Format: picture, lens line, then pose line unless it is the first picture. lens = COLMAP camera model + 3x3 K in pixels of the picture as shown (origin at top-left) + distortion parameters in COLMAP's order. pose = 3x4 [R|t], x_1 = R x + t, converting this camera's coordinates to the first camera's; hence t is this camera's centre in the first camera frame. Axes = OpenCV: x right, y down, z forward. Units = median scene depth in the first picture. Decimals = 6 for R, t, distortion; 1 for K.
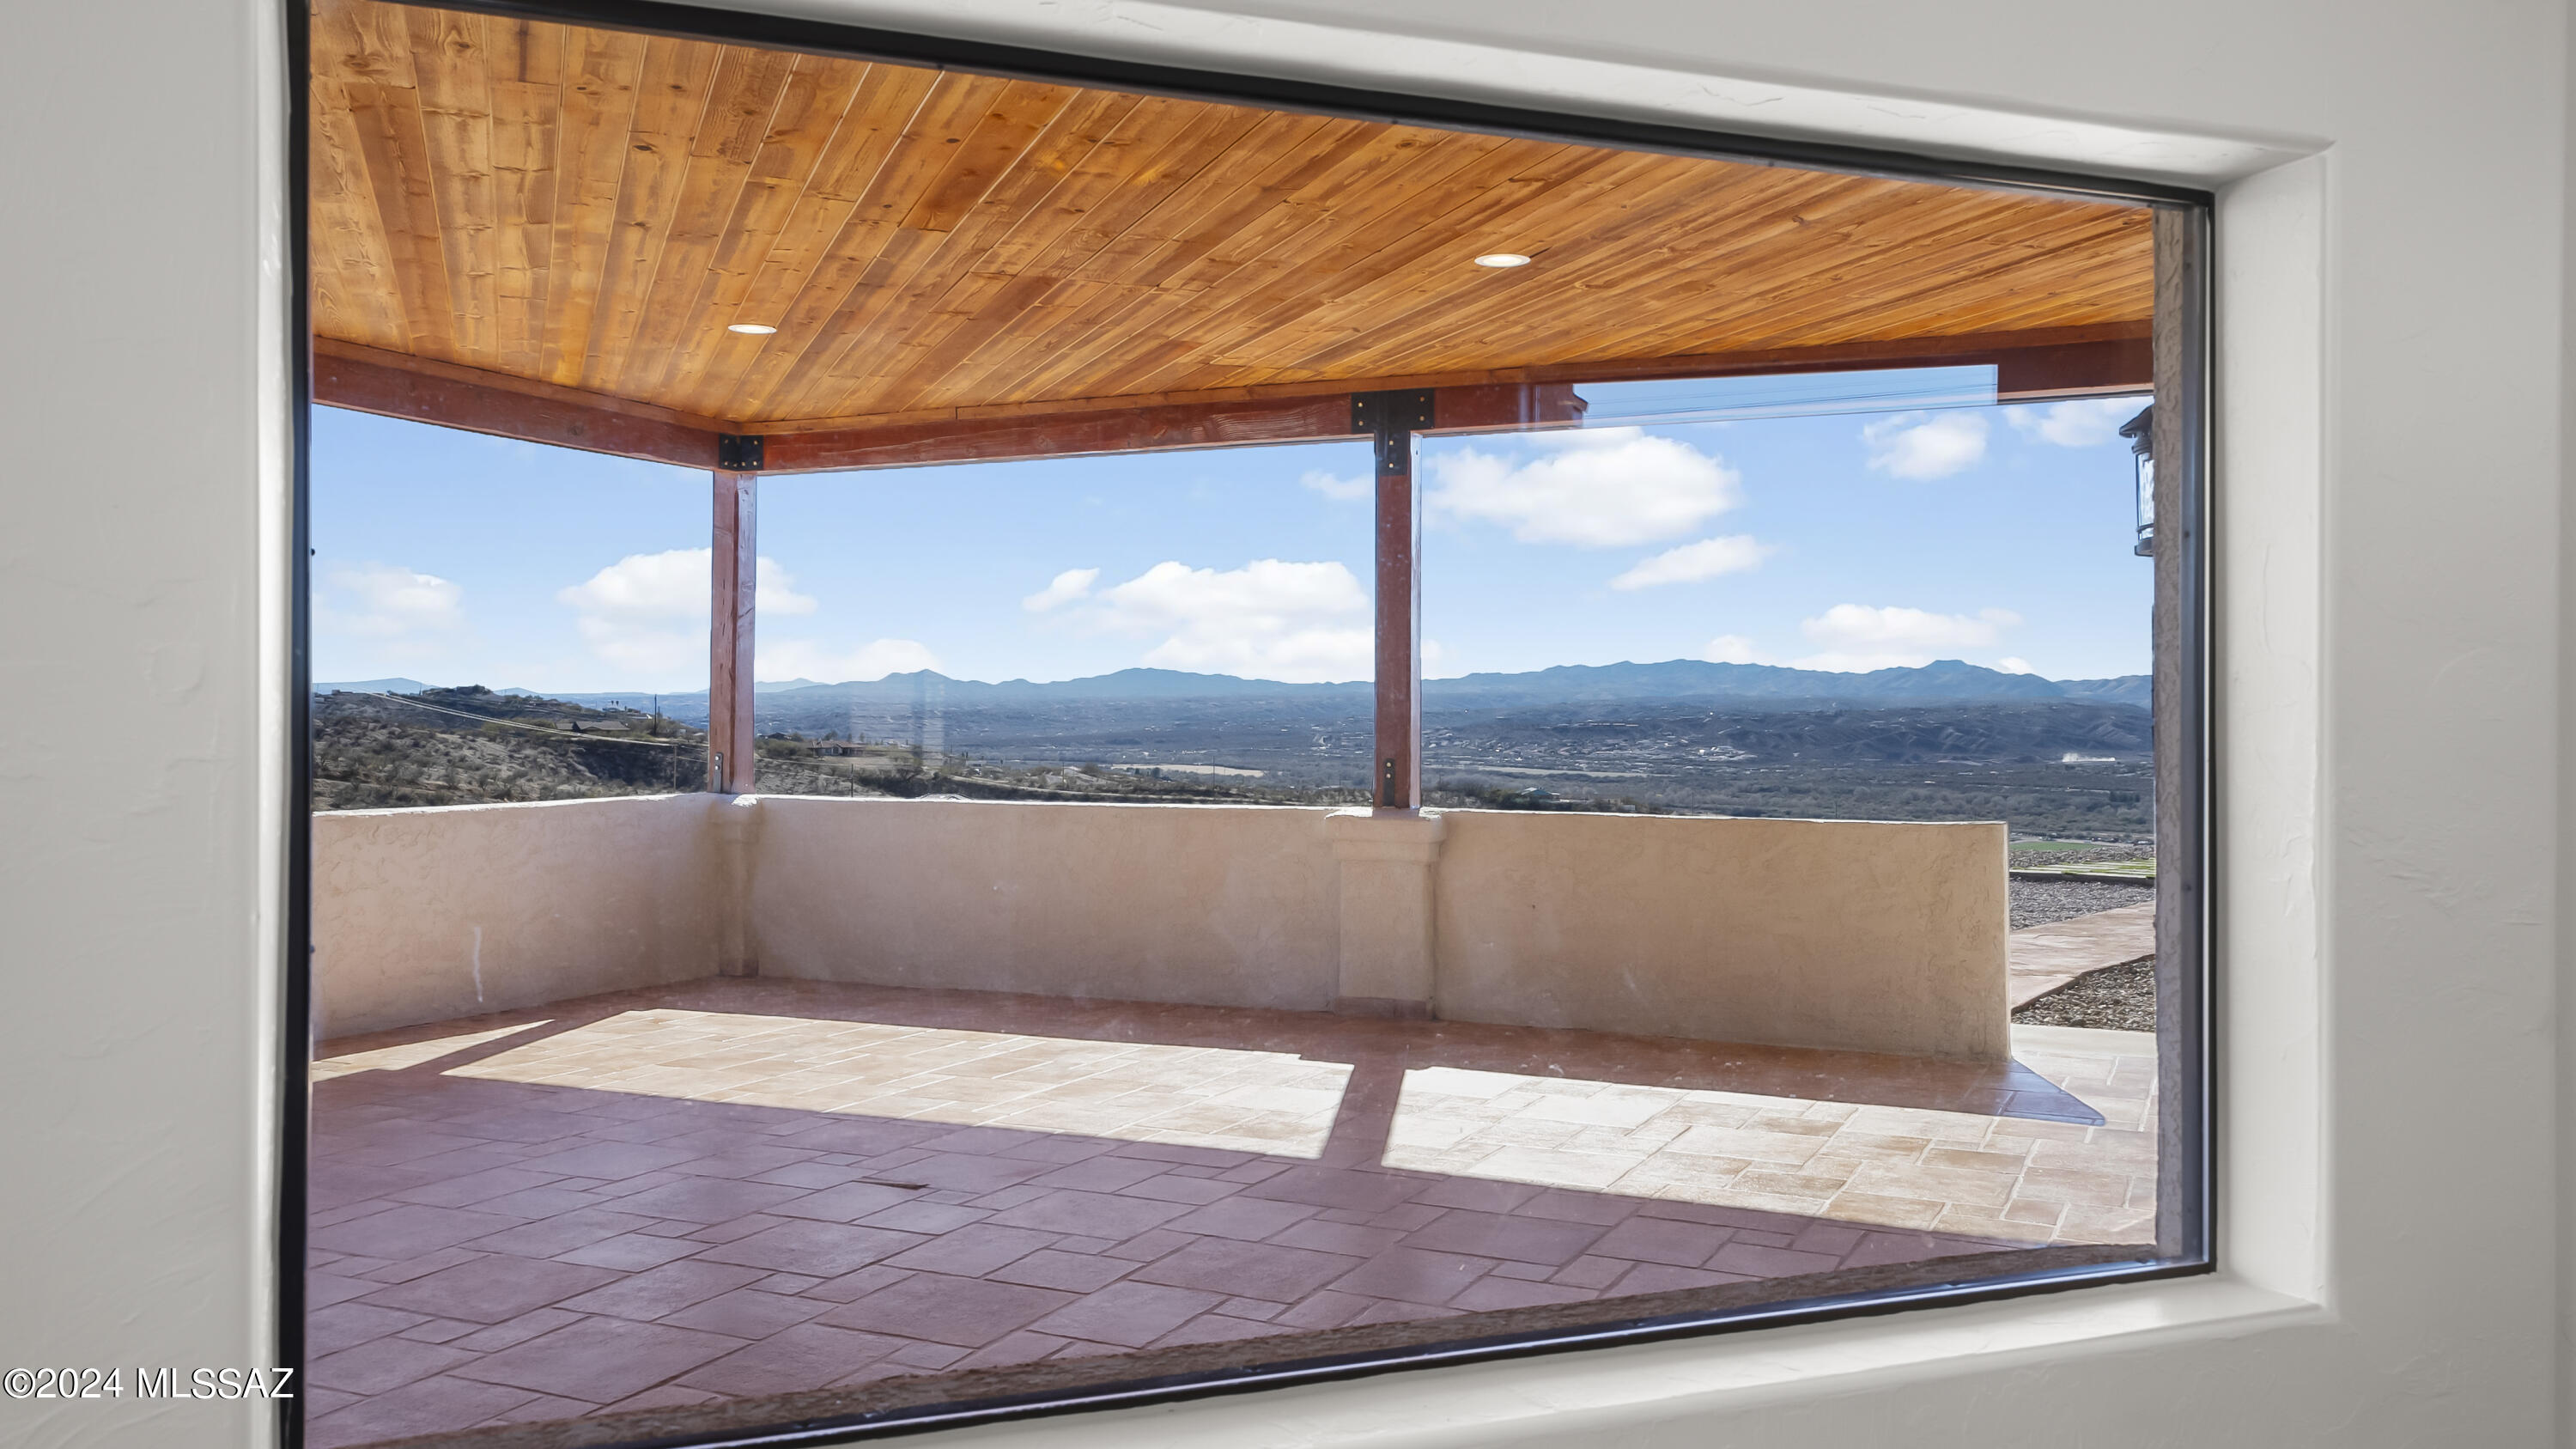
lens RADIAL K [[2049.1, 0, 1294.0], [0, 2049.1, 703.9], [0, 0, 1]] dist [0.004853, -0.000914]
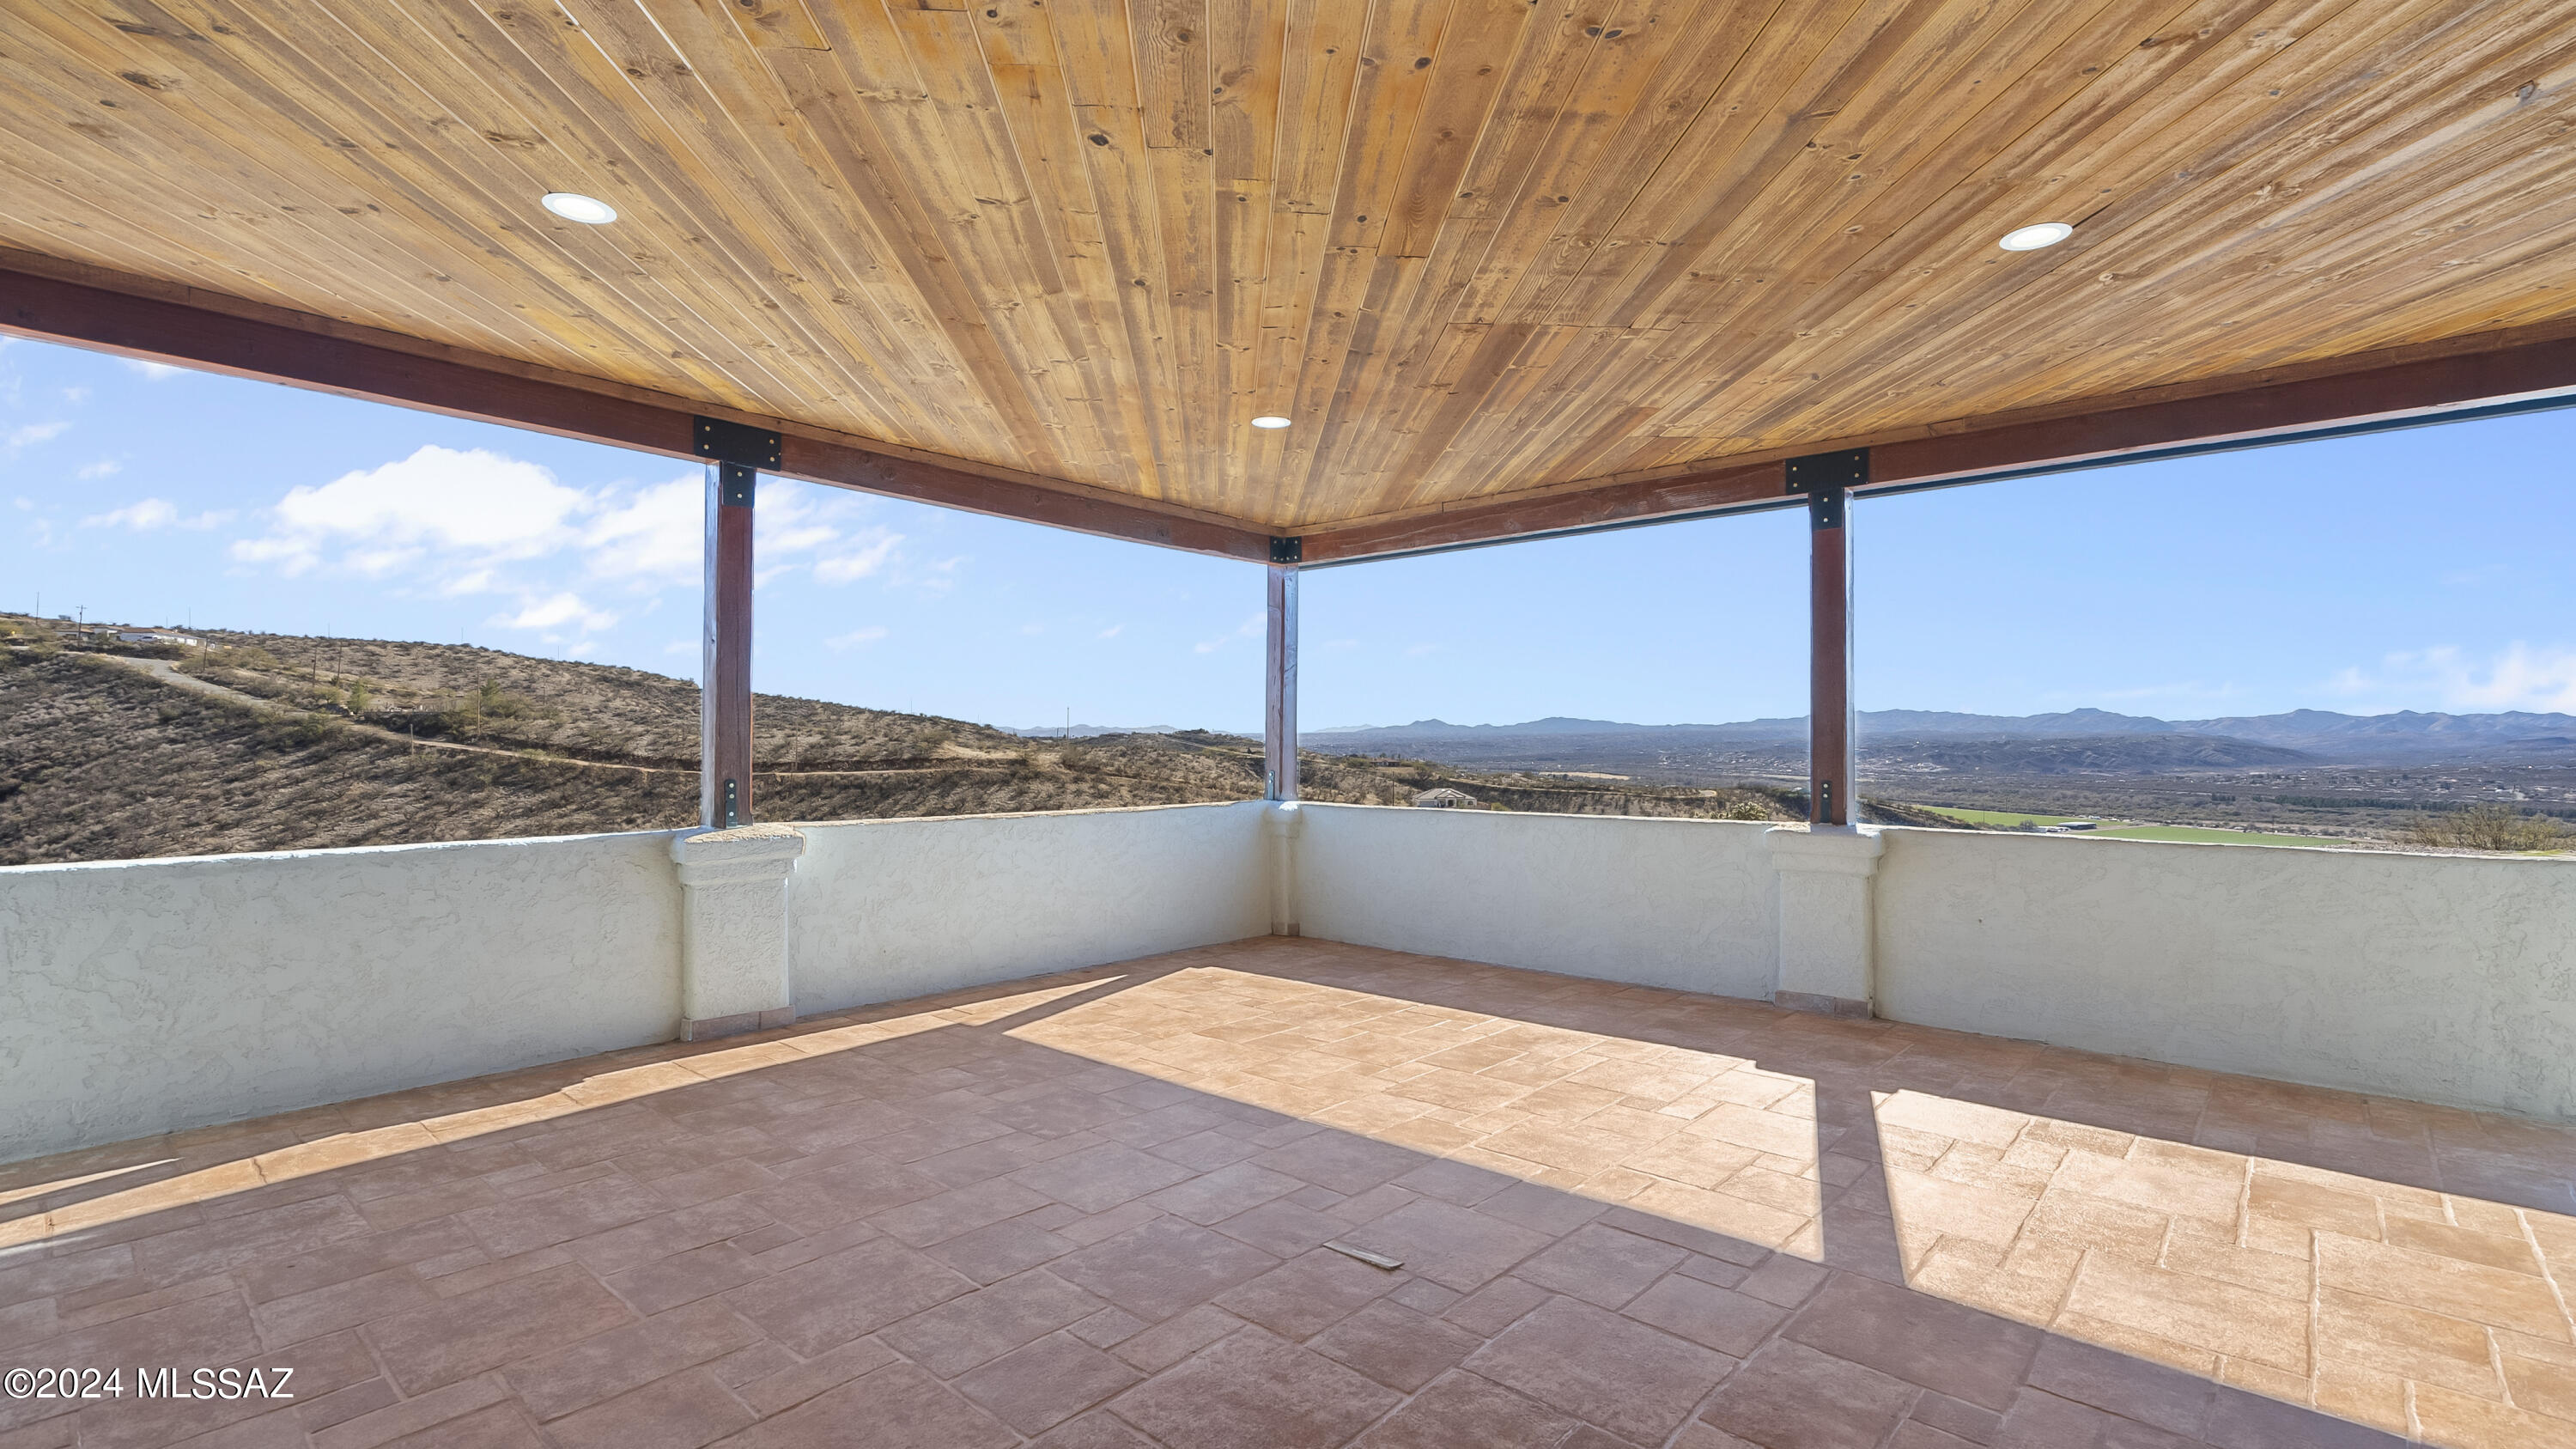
lens RADIAL K [[1178.6, 0, 1286.0], [0, 1178.6, 726.9], [0, 0, 1]] dist [-0.003698, 0.001652]
pose [[0.954831, -0.005798, -0.297093, -0.062267], [0.003167, 0.999951, -0.009339, 0.003249], [0.297133, 0.007976, 0.954803, 0.418870]]
